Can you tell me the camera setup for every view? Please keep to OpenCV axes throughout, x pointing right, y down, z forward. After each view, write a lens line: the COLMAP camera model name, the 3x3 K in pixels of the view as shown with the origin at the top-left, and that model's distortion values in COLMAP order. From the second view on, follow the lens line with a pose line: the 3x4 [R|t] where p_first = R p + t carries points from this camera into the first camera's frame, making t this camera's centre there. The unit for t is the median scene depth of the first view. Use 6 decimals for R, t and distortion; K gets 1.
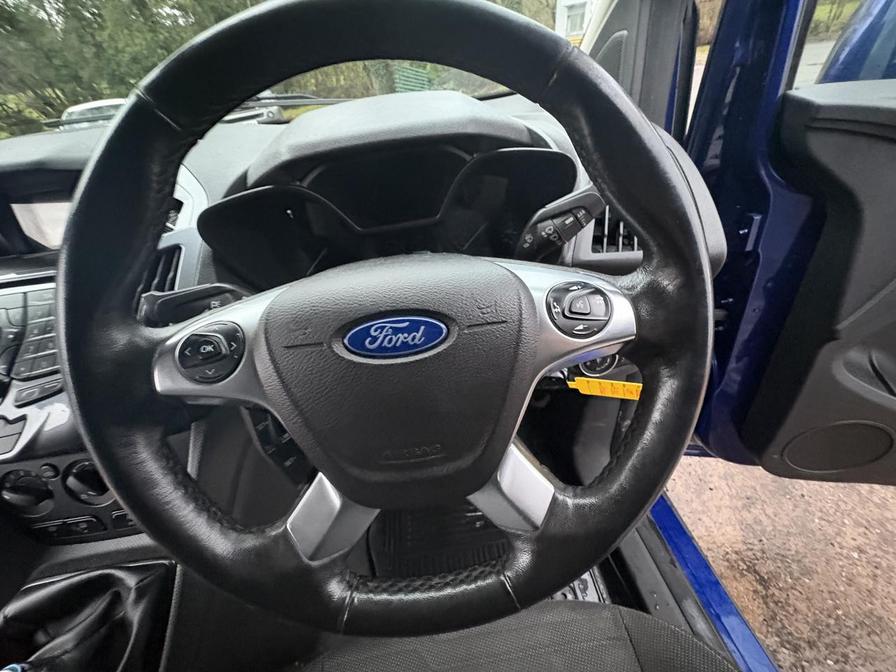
lens RADIAL K [[355.3, 0, 443.8], [0, 355.3, 335.1], [0, 0, 1]] dist [0.000743, 0.000208]
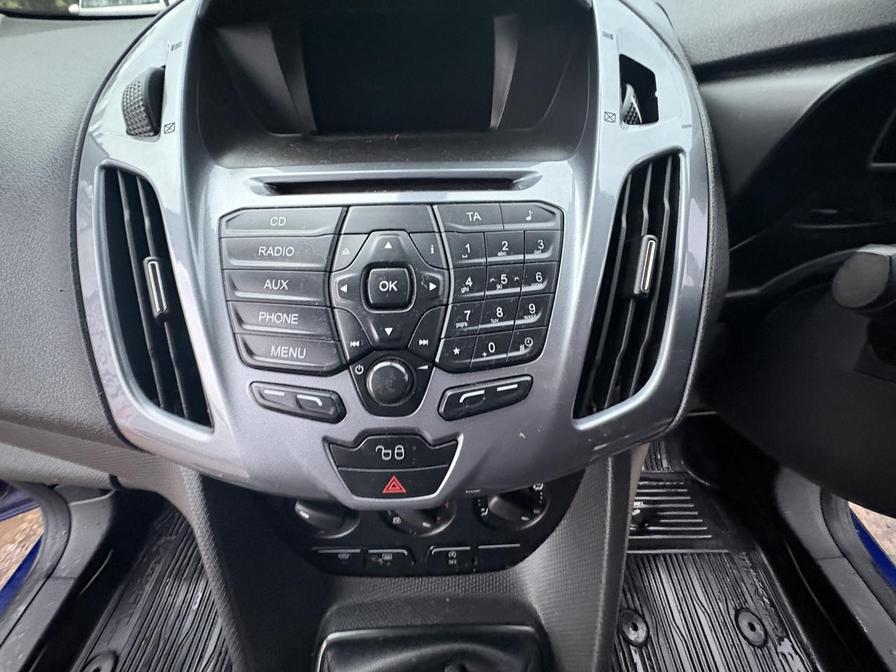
lens RADIAL K [[355.3, 0, 443.9], [0, 355.3, 338.0], [0, 0, 1]] dist [0.000743, 0.000208]
pose [[0.991734, 0.128310, 0.000663, -1.051443], [-0.127236, 0.982738, 0.134300, 0.000917], [0.016580, -0.133274, 0.990940, 0.397512]]
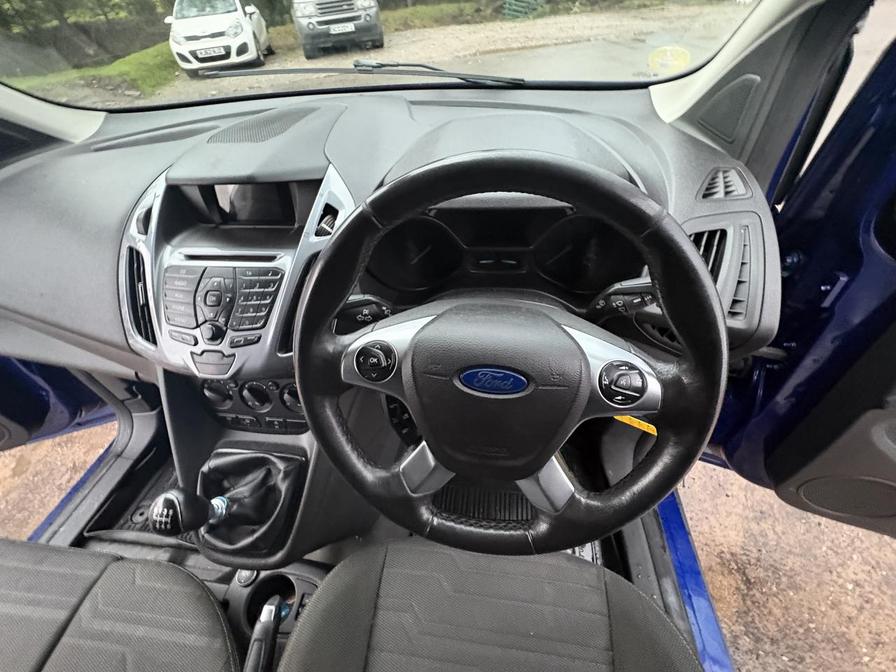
lens RADIAL K [[355.3, 0, 446.4], [0, 355.3, 331.4], [0, 0, 1]] dist [0.000743, 0.000208]
pose [[0.972828, 0.197332, -0.121101, -0.110552], [-0.174893, 0.969067, 0.174129, -0.255611], [0.151716, -0.148218, 0.977248, -0.296871]]
